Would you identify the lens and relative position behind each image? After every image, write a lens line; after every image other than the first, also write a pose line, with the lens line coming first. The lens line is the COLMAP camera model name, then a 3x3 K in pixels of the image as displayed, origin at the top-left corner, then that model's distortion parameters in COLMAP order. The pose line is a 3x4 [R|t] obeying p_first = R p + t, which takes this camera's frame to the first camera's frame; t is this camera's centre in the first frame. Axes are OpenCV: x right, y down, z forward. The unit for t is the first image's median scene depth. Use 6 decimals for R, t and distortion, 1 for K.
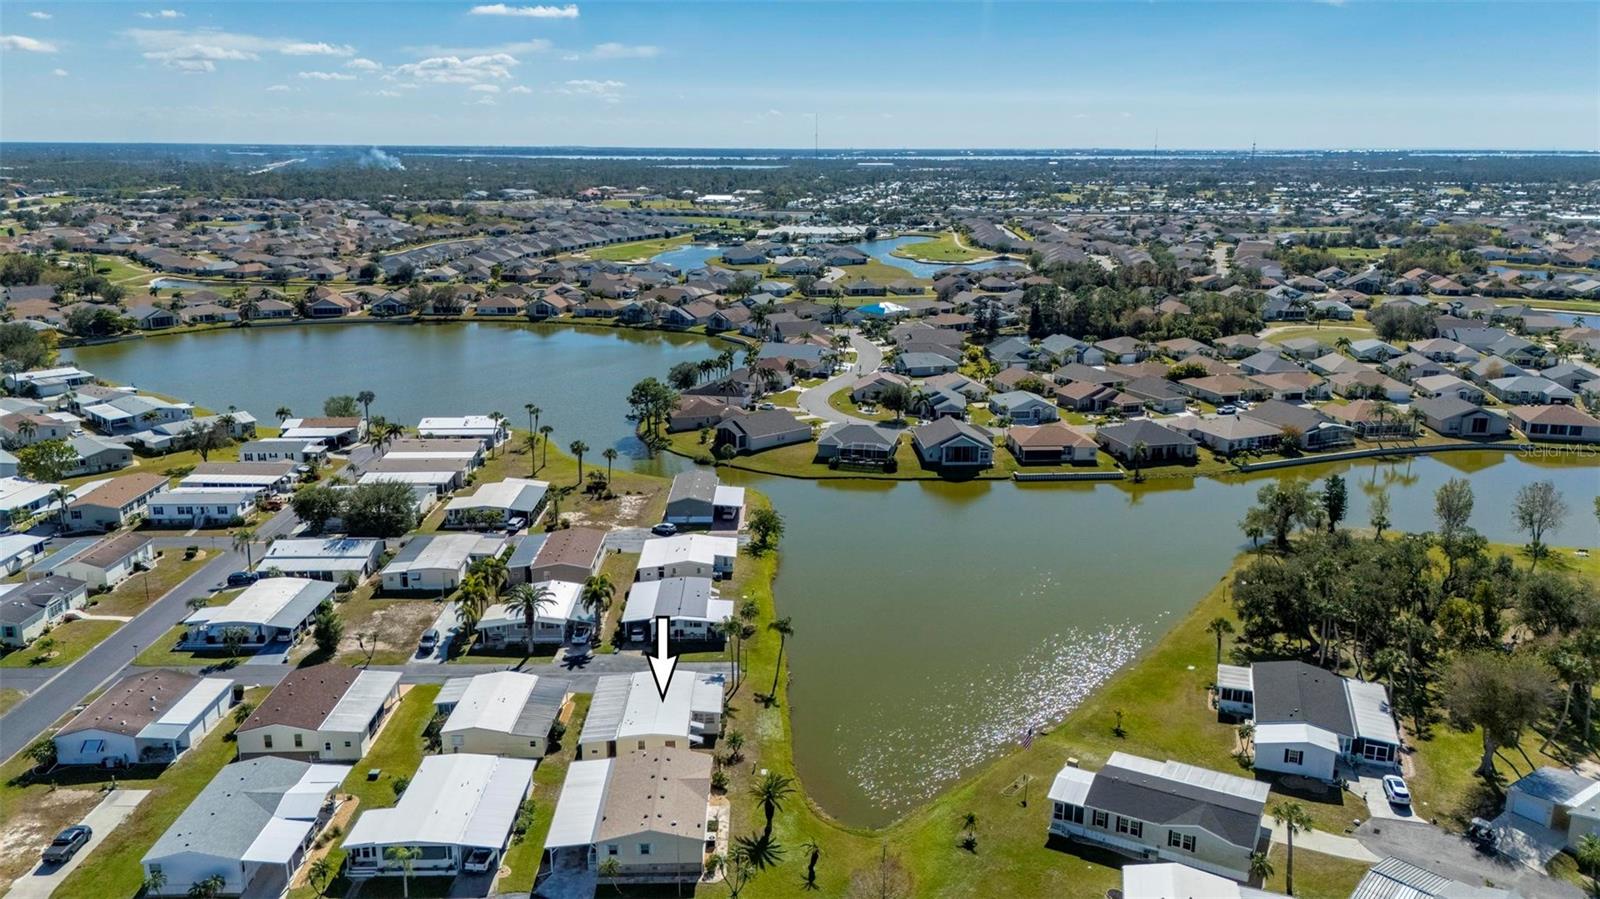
lens RADIAL K [[1172.0, 0, 801.9], [0, 1172.0, 453.4], [0, 0, 1]] dist [0.091176, -0.098445]
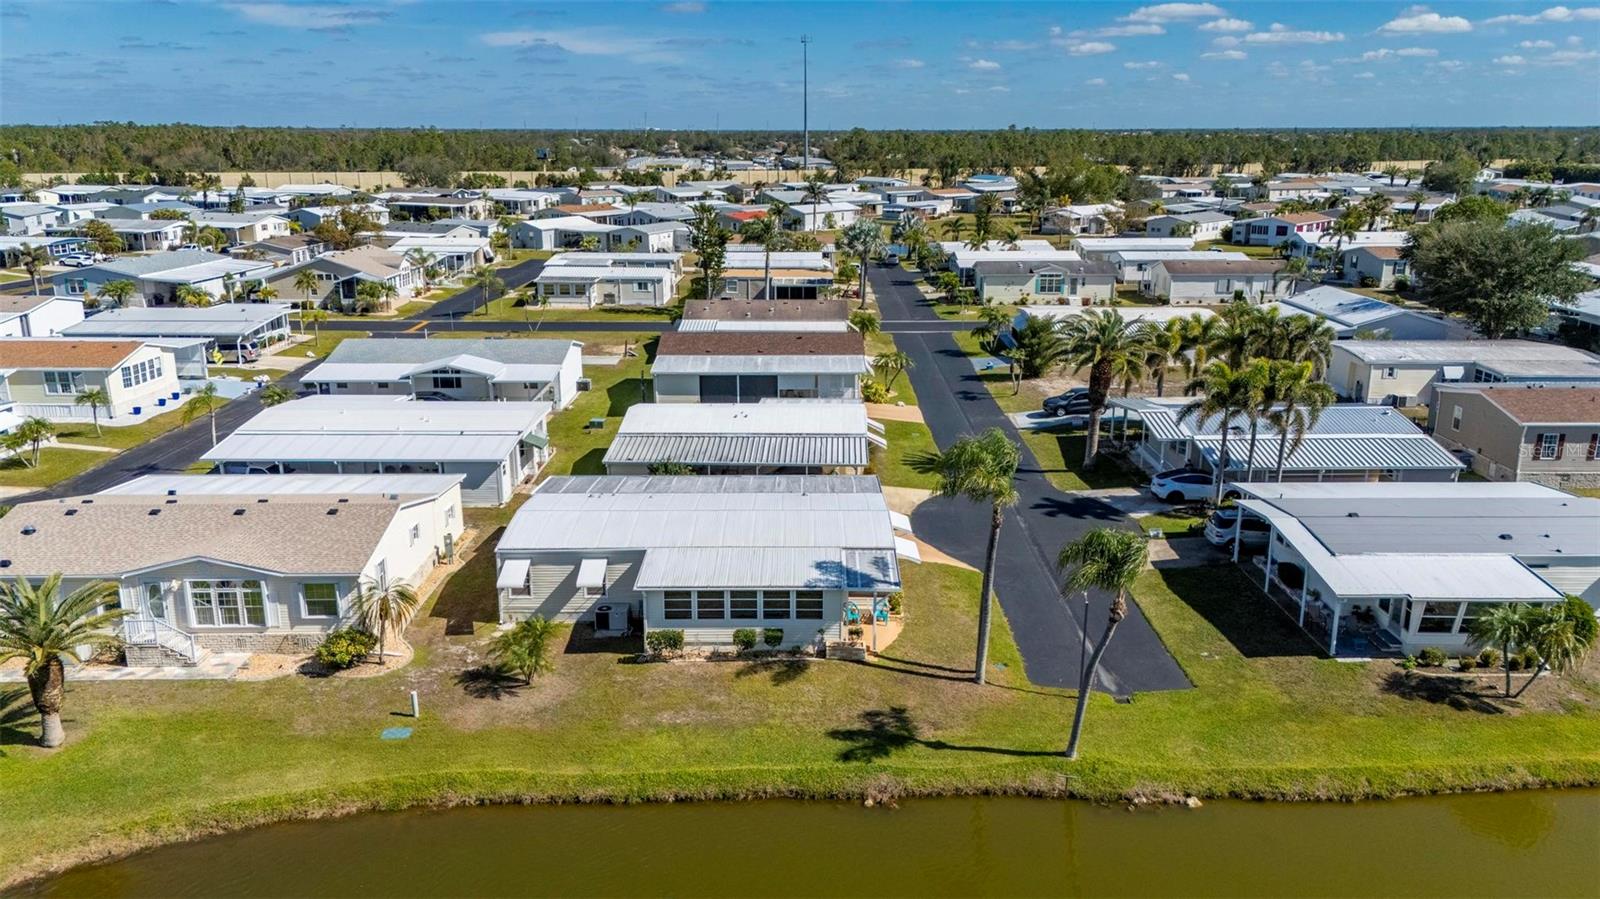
lens RADIAL K [[1178.7, 0, 800.9], [0, 1178.7, 455.0], [0, 0, 1]] dist [0.081077, -0.081281]
pose [[-0.027880, 0.261433, -0.964819, 0.127093], [-0.256010, 0.931135, 0.259704, 0.048001], [0.966272, 0.254243, 0.040970, 0.551884]]
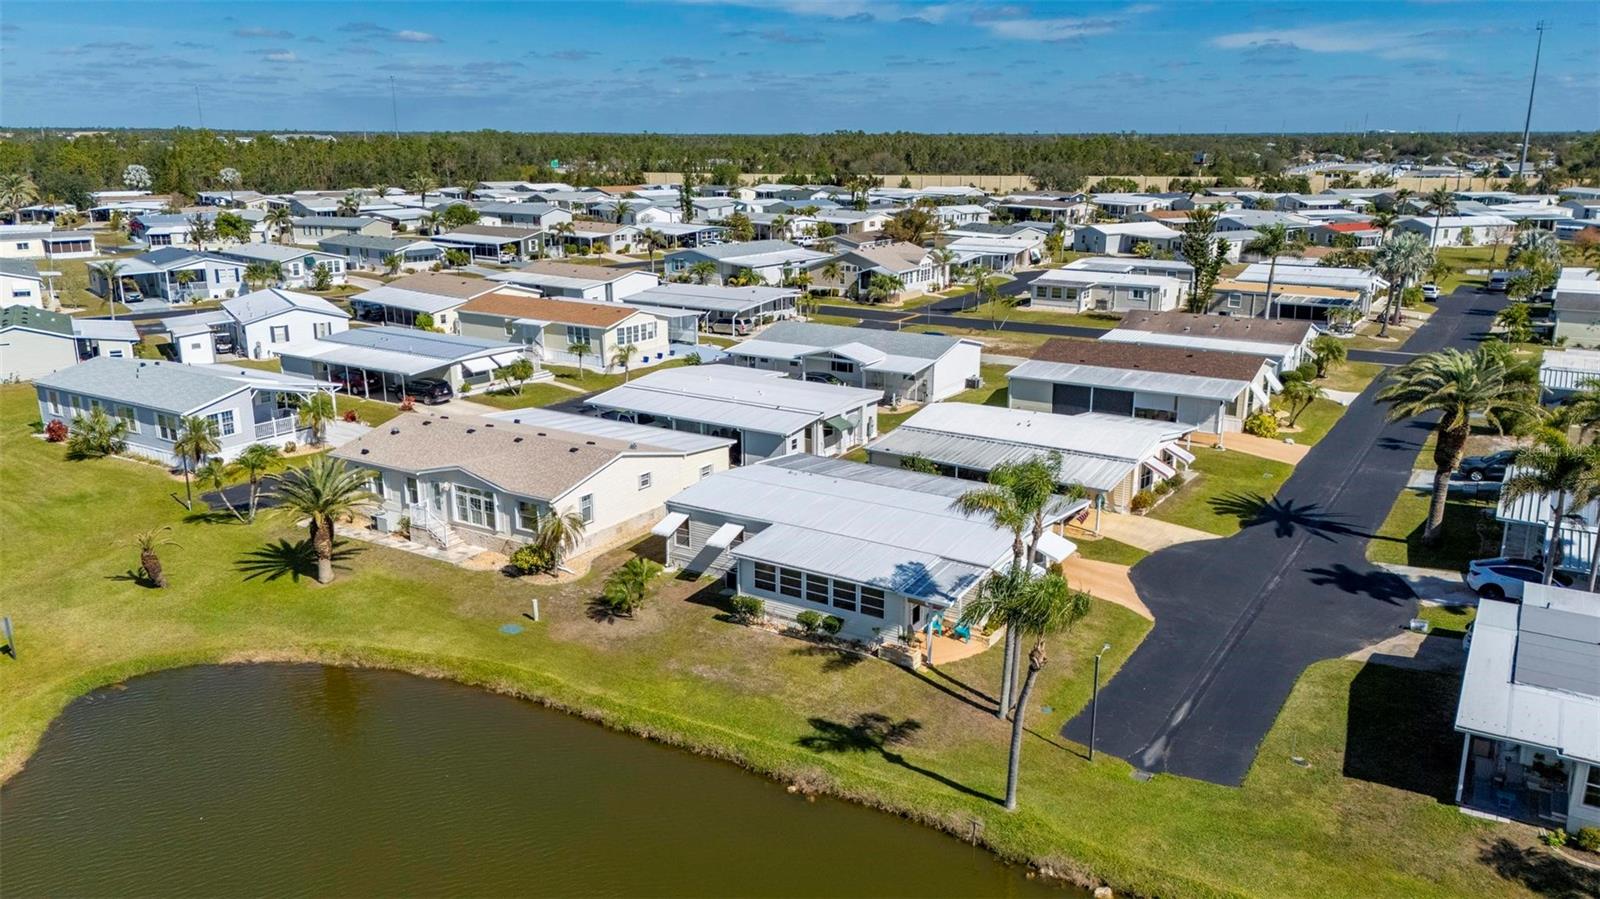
lens RADIAL K [[1178.7, 0, 800.9], [0, 1178.7, 455.0], [0, 0, 1]] dist [0.081077, -0.081281]
pose [[-0.555955, 0.213425, -0.803345, 0.107384], [-0.215908, 0.896221, 0.387519, 0.027017], [0.802682, 0.388892, -0.452178, 0.630957]]
